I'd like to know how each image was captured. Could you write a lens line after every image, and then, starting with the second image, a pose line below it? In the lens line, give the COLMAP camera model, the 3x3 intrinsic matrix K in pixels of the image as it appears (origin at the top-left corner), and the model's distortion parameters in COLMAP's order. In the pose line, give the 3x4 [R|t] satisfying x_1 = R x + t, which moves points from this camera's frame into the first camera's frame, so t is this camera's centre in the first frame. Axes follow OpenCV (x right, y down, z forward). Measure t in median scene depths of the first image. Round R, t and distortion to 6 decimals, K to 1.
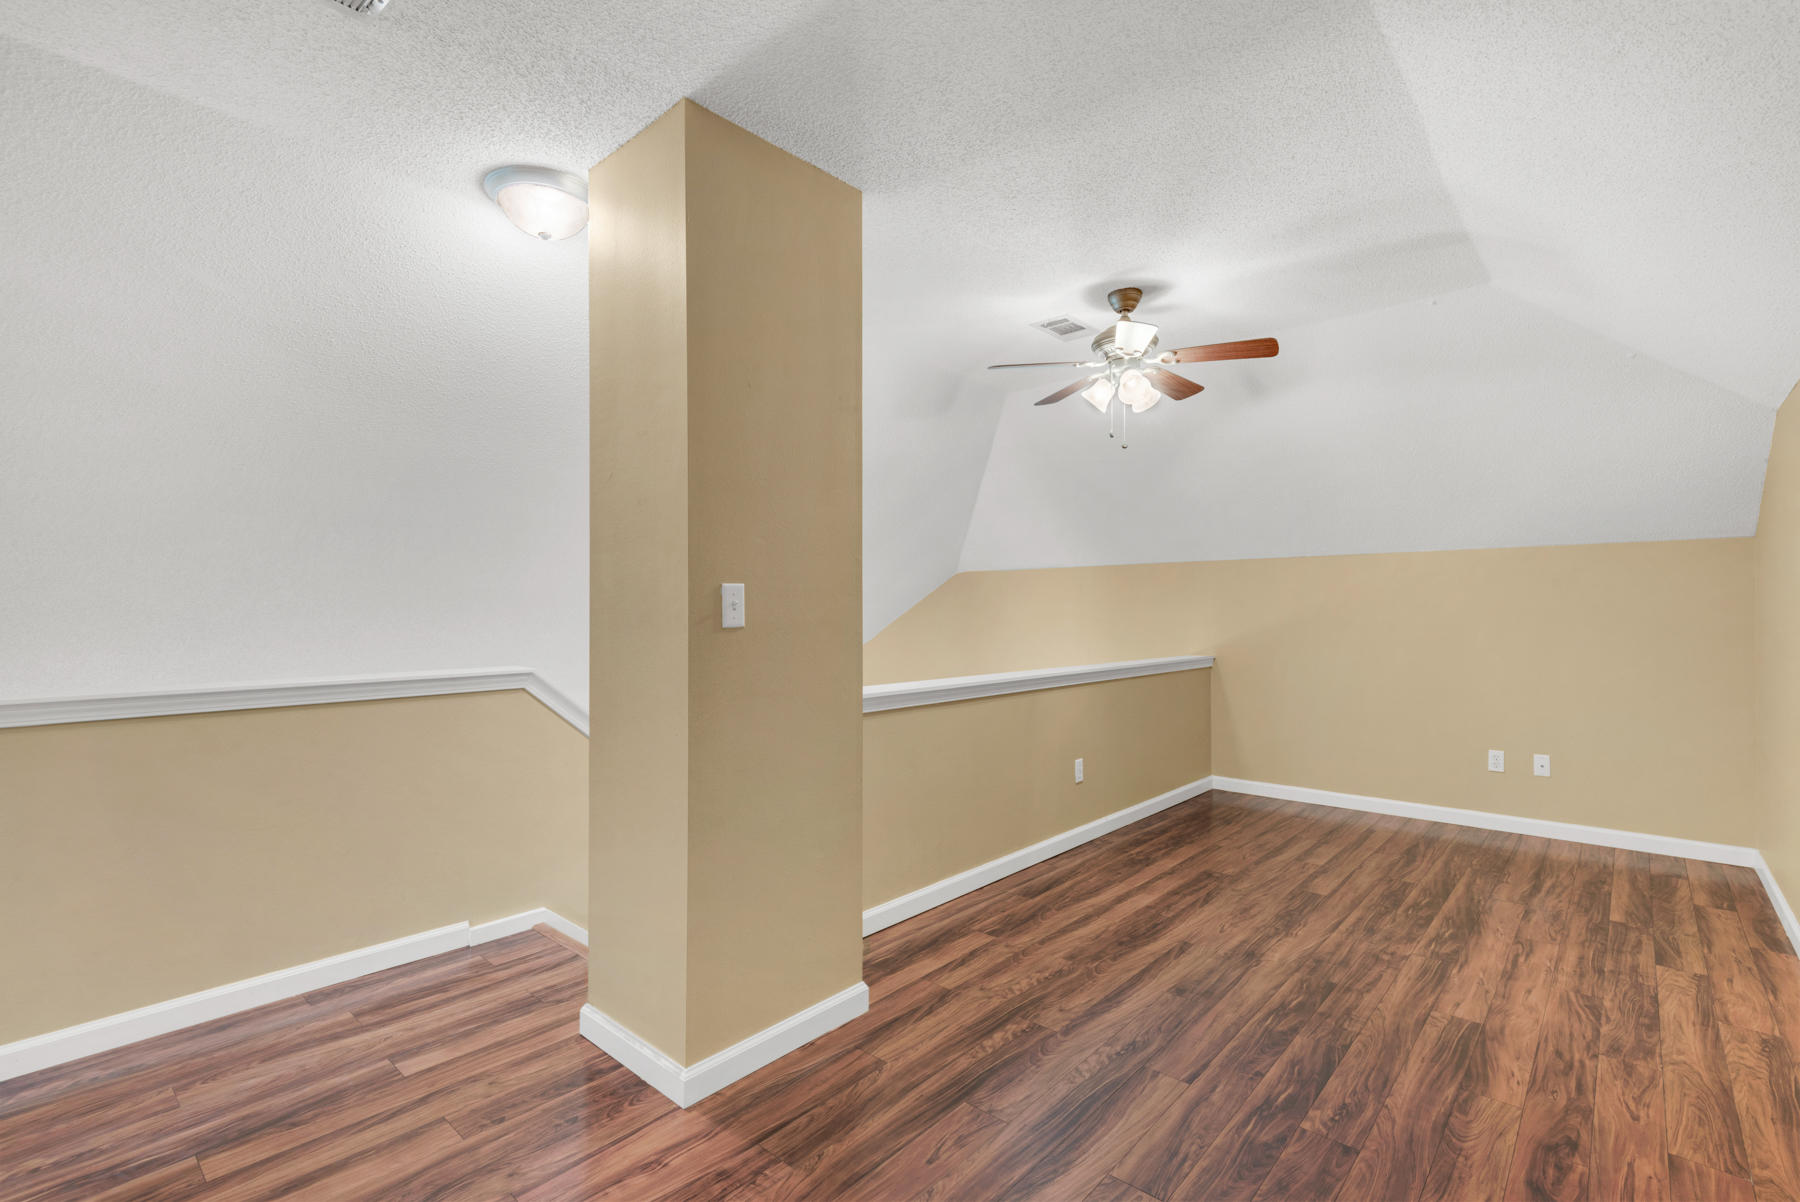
lens RADIAL K [[814.3, 0, 913.0], [0, 814.3, 607.4], [0, 0, 1]] dist [0.028118, -0.014774]
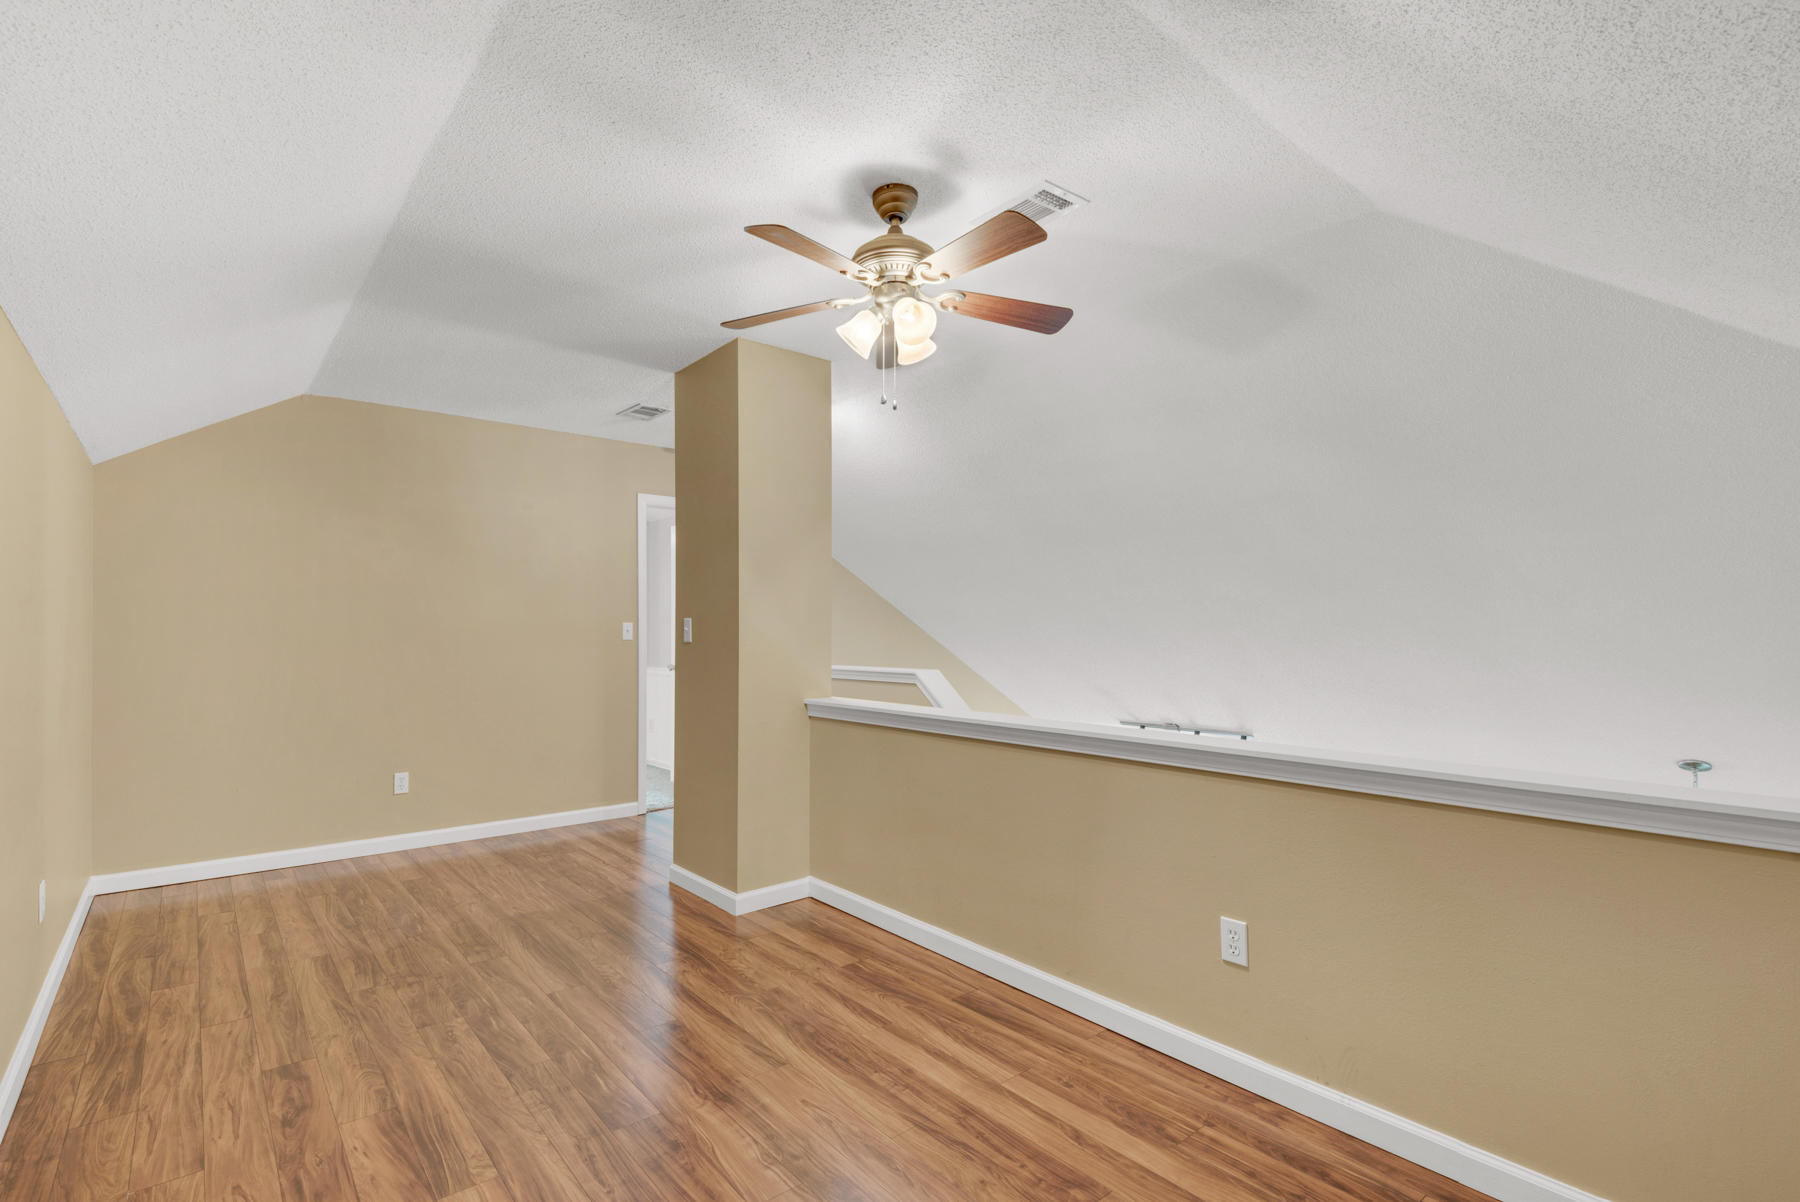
lens RADIAL K [[814.3, 0, 906.5], [0, 814.3, 604.4], [0, 0, 1]] dist [0.028118, -0.014774]
pose [[-0.134285, -0.034355, -0.990347, 1.399195], [0.000230, 0.999398, -0.034700, -0.015962], [0.990943, -0.004888, -0.134196, 1.527337]]
